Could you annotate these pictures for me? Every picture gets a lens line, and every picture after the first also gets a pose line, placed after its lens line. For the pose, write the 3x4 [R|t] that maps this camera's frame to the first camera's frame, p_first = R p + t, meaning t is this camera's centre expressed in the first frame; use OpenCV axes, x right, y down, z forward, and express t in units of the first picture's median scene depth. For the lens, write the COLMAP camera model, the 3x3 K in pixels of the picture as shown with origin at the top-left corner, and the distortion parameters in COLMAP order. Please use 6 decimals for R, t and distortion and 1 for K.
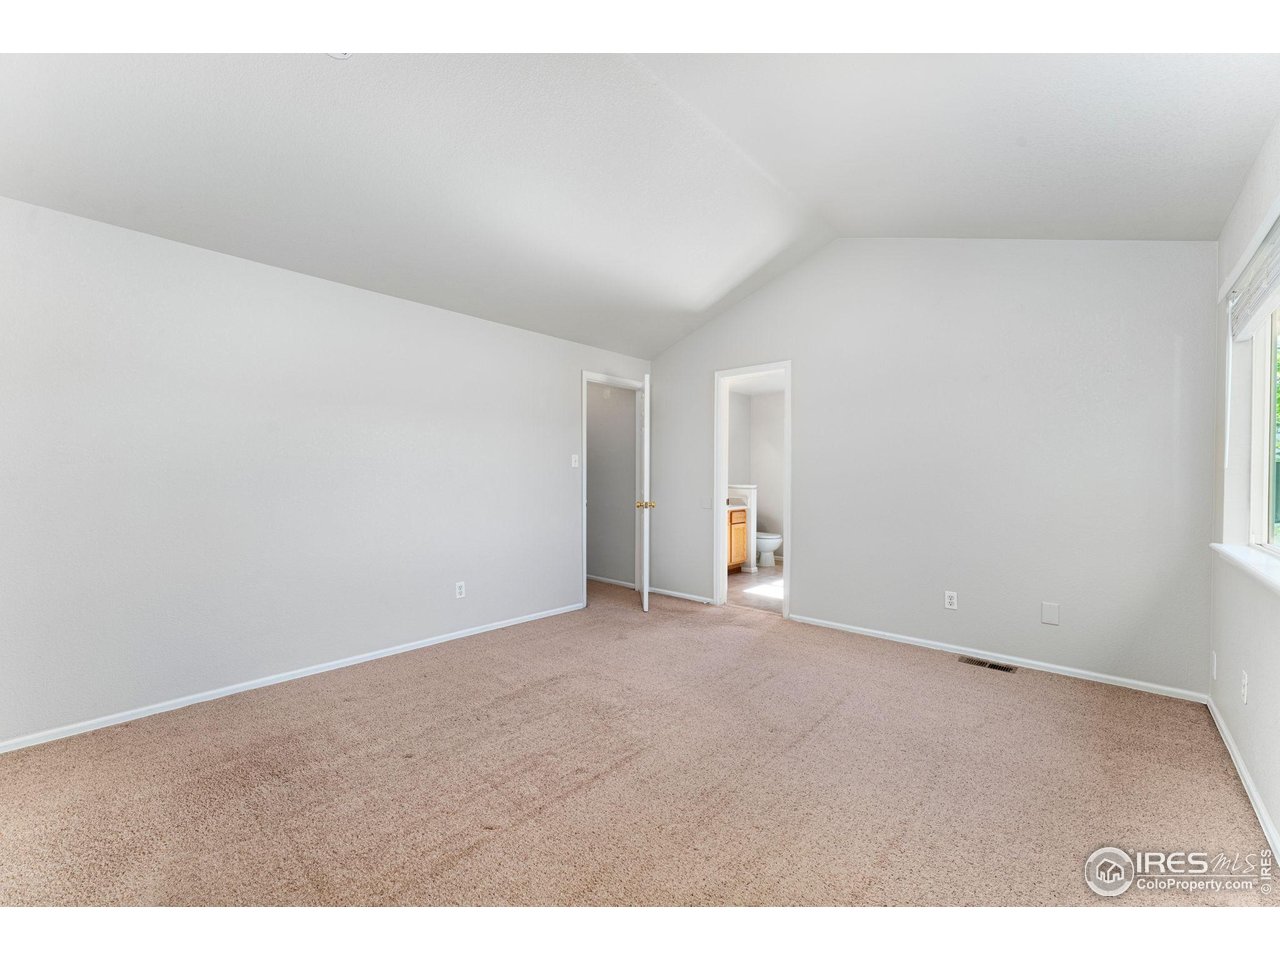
lens RADIAL K [[528.8, 0, 640.0], [0, 528.8, 480.0], [0, 0, 1]] dist [-0.000983, -0.000118]
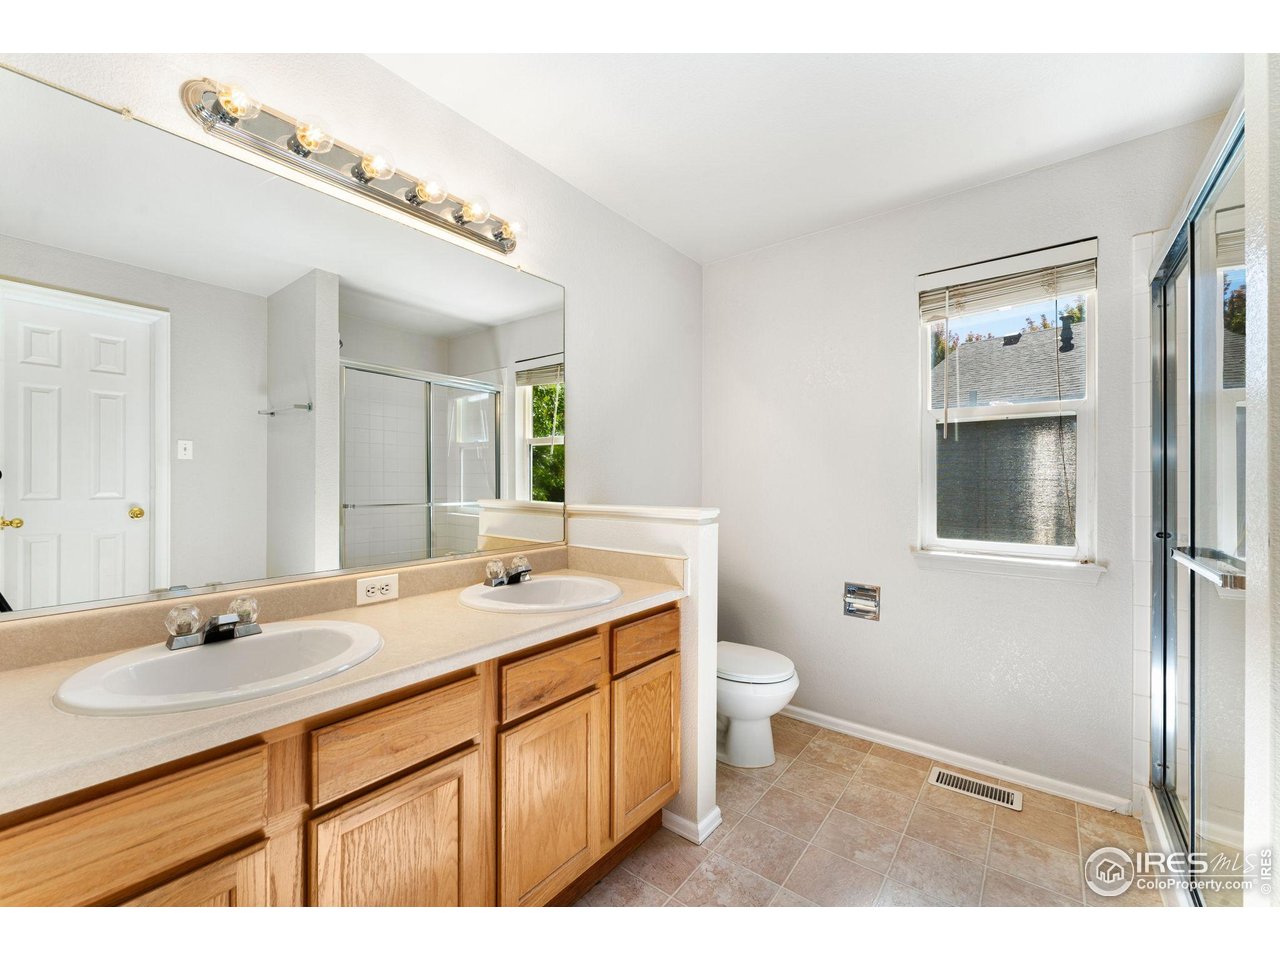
lens RADIAL K [[528.8, 0, 640.0], [0, 528.8, 480.0], [0, 0, 1]] dist [-0.000983, -0.000118]
pose [[0.997627, -0.002733, 0.068796, 0.154626], [0.003522, 0.999929, -0.011343, -0.004115], [-0.068760, 0.011558, 0.997566, 0.696323]]
